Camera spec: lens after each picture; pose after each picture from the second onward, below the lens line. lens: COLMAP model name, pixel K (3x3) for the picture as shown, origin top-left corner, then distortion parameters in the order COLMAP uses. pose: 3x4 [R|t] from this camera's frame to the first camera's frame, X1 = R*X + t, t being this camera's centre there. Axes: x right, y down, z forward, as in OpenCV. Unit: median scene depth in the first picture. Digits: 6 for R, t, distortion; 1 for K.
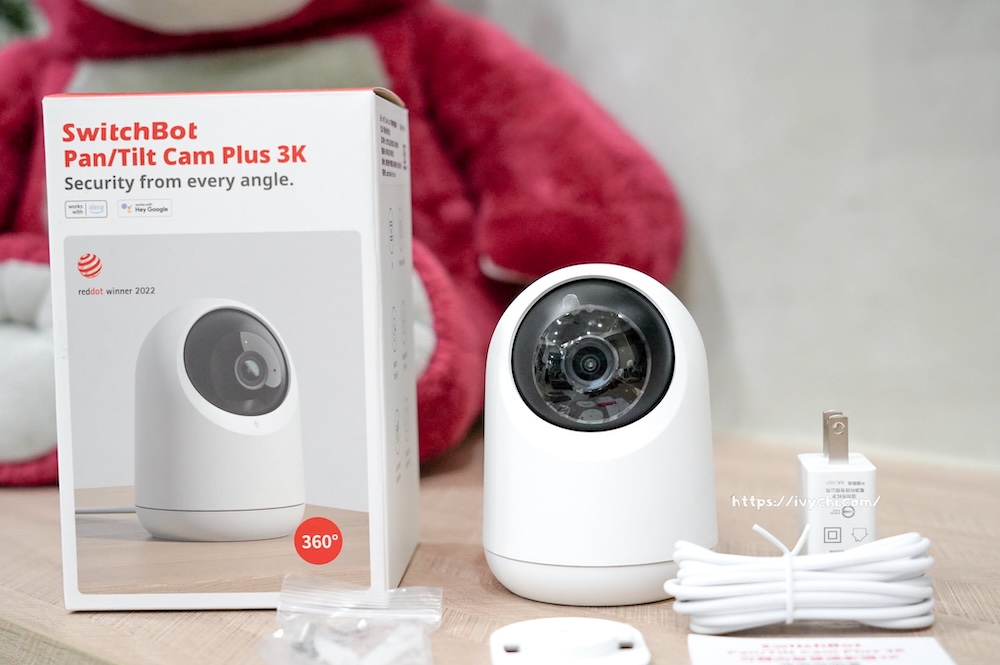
lens RADIAL K [[1688.9, 0, 500.0], [0, 1688.9, 332.5], [0, 0, 1]] dist [0.038420, -0.120474]
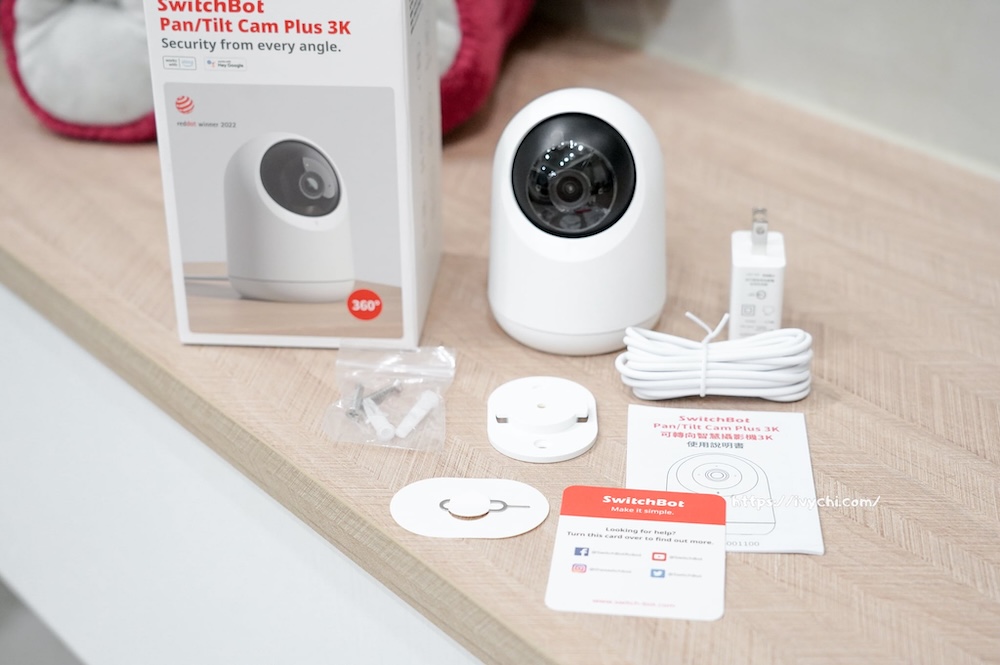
lens RADIAL K [[1762.5, 0, 500.0], [0, 1762.5, 332.5], [0, 0, 1]] dist [0.039510, 0.113790]
pose [[0.999297, 0.027742, -0.025216, 0.036723], [-0.015566, 0.918932, 0.394108, -0.416803], [0.034105, -0.393439, 0.918718, -0.299053]]
